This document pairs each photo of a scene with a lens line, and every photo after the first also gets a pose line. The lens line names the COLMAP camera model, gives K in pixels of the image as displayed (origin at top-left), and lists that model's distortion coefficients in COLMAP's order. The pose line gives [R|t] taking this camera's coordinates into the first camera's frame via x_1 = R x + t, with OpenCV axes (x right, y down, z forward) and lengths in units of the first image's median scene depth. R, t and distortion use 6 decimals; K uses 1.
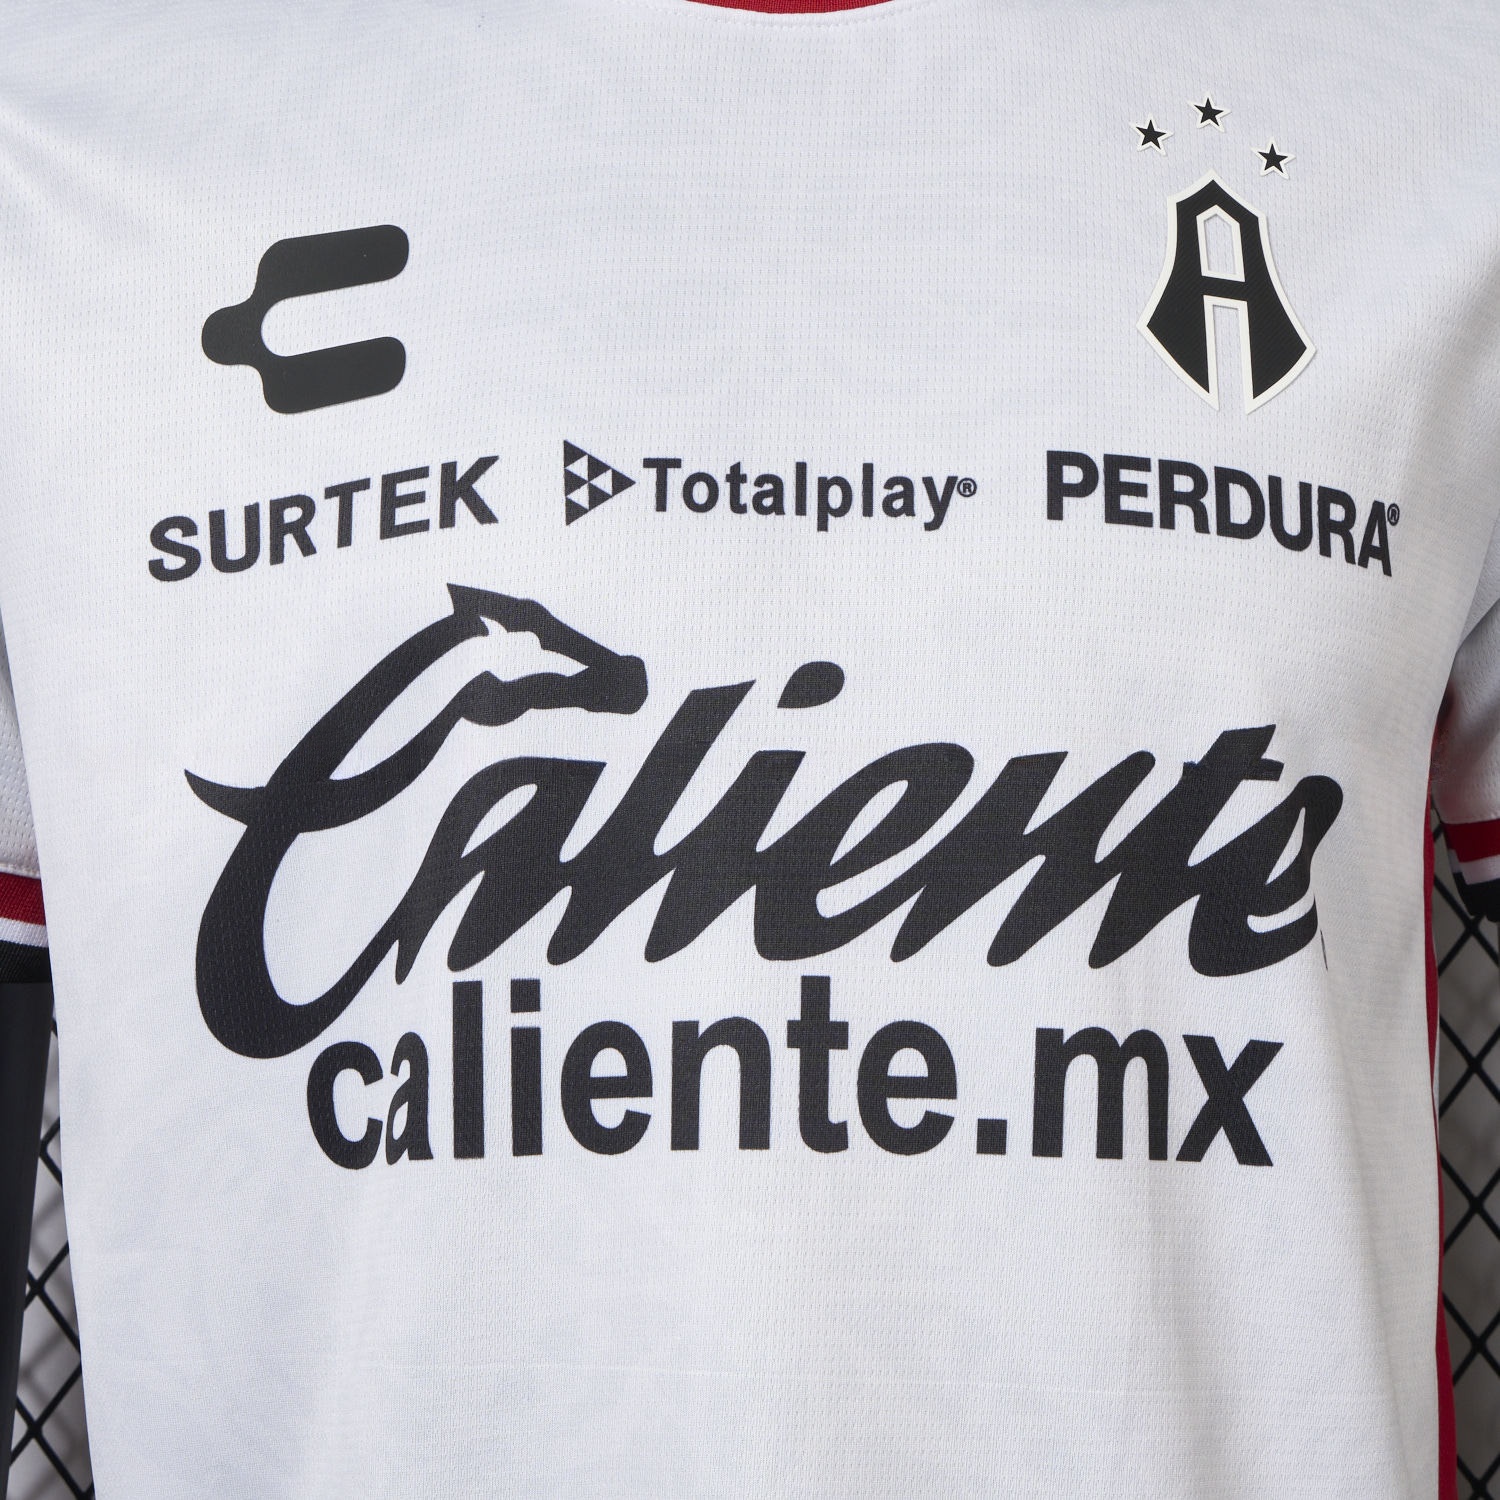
lens RADIAL K [[3613.9, 0, 753.7], [0, 3613.9, 760.8], [0, 0, 1]] dist [-0.053094, 0.000000]
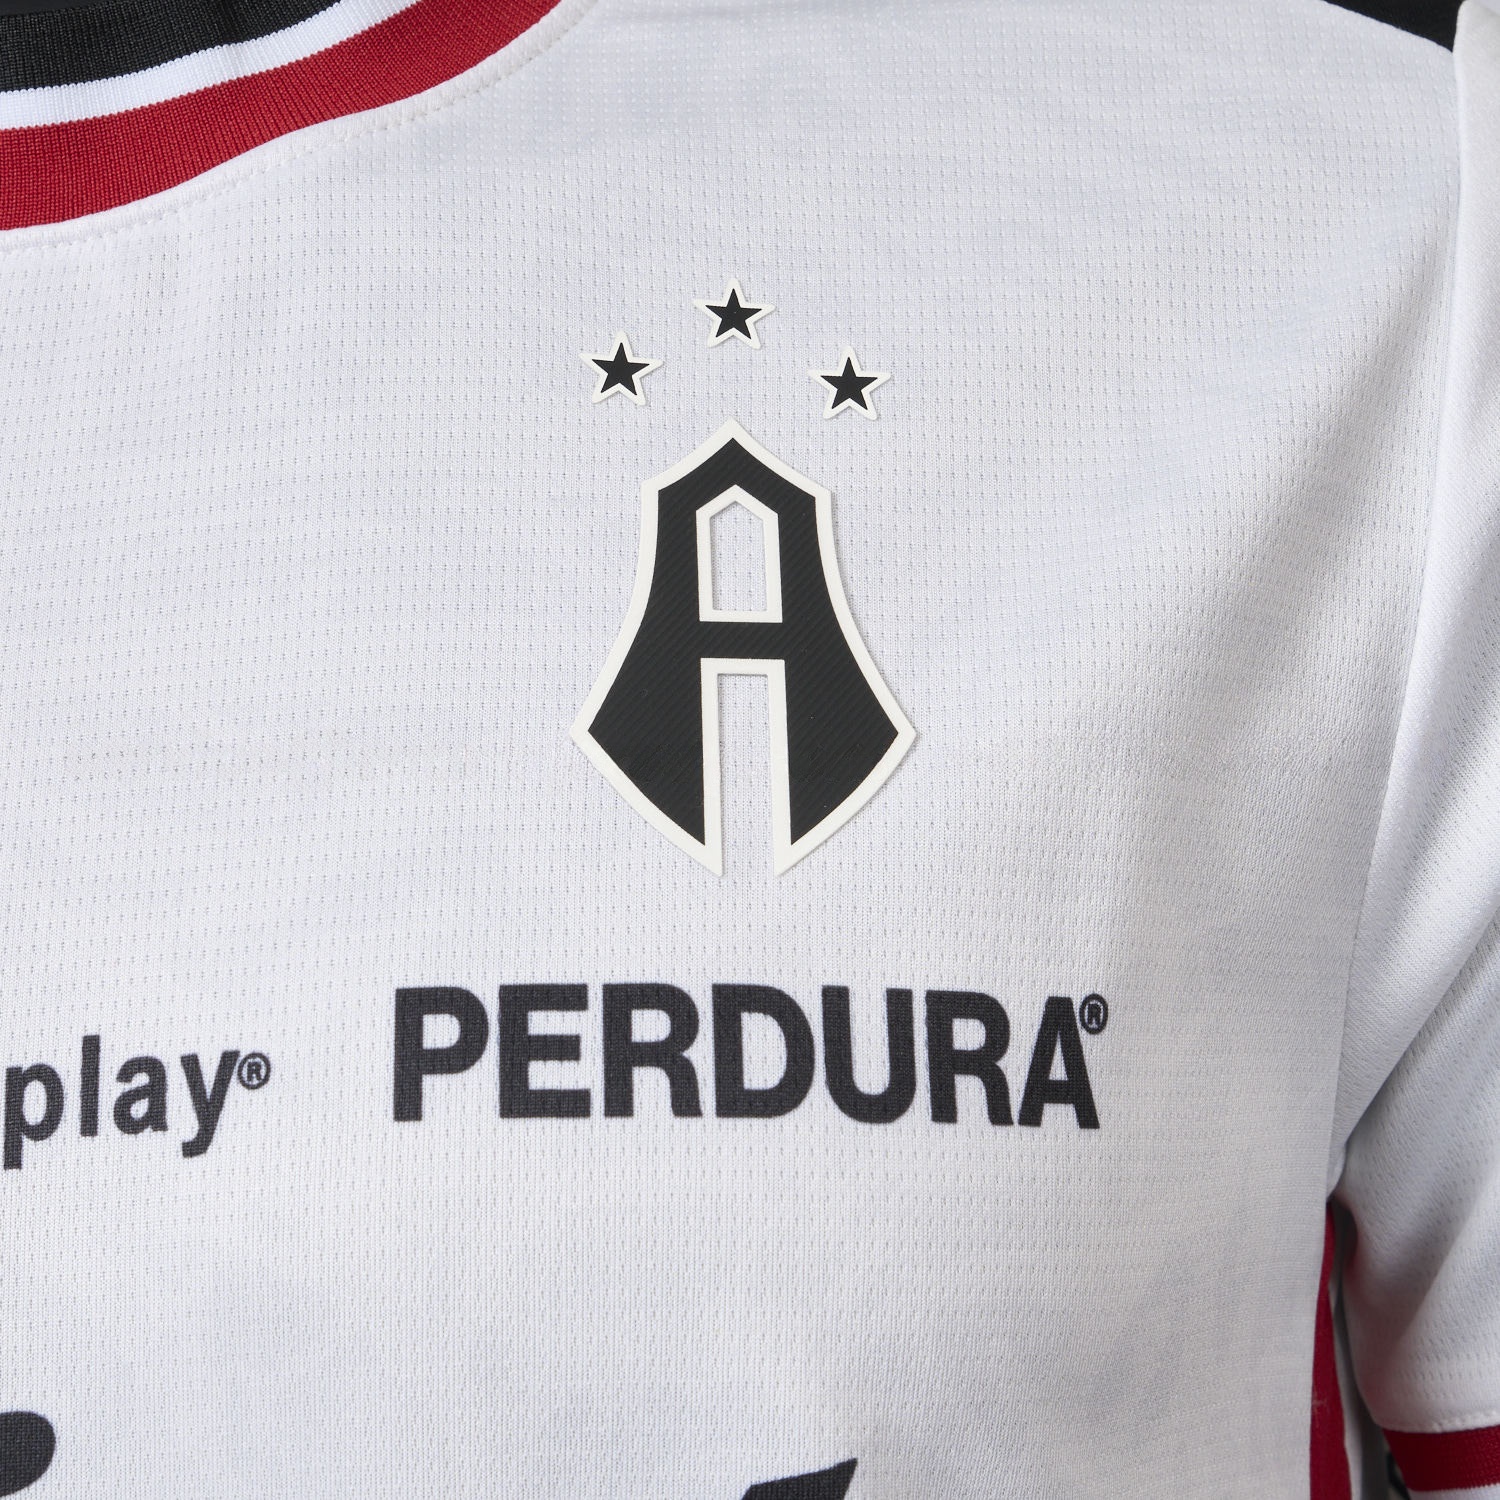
lens RADIAL K [[3613.9, 0, 742.4], [0, 3613.9, 737.0], [0, 0, 1]] dist [-0.053094, 0.000000]
pose [[0.985758, -0.093670, -0.139670, 0.209785], [0.091248, 0.995547, -0.023658, -0.104443], [0.141264, 0.010577, 0.989915, 0.455991]]
